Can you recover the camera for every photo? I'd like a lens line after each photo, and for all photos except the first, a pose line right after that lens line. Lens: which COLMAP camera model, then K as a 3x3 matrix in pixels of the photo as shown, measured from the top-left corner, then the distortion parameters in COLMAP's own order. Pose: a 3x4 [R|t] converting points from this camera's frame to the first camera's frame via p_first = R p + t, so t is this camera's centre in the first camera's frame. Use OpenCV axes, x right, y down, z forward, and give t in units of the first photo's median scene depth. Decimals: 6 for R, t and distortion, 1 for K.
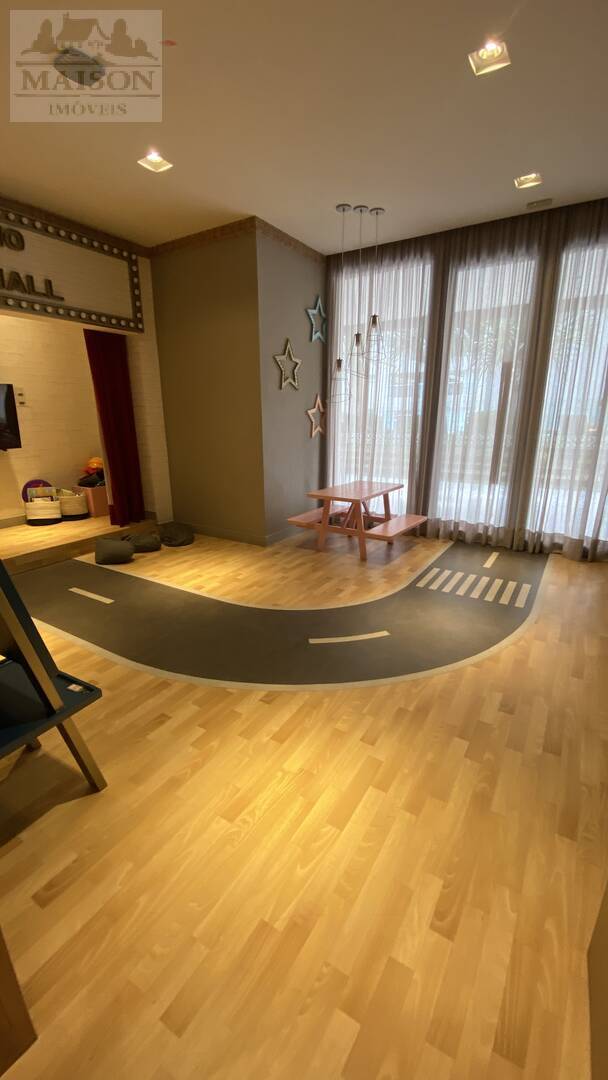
lens RADIAL K [[432.4, 0, 306.2], [0, 432.4, 535.8], [0, 0, 1]] dist [-0.021389, -0.000421]
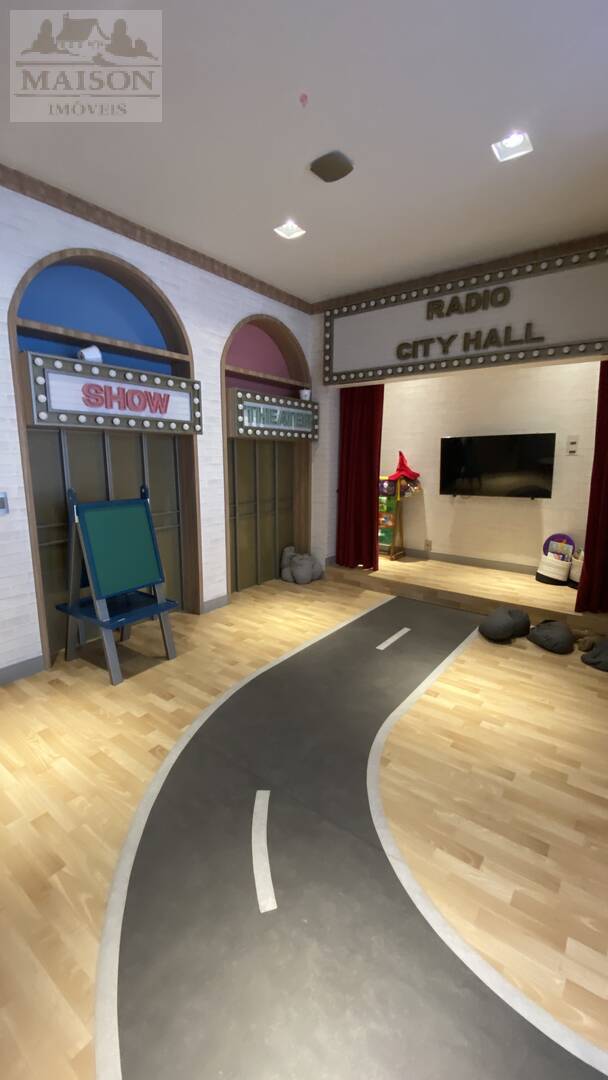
lens RADIAL K [[432.4, 0, 307.4], [0, 432.4, 538.6], [0, 0, 1]] dist [-0.021389, -0.000421]
pose [[-0.080112, 0.185850, -0.979307, 0.463255], [-0.283816, 0.937545, 0.201142, -0.226172], [0.955526, 0.294057, -0.022361, 0.746187]]
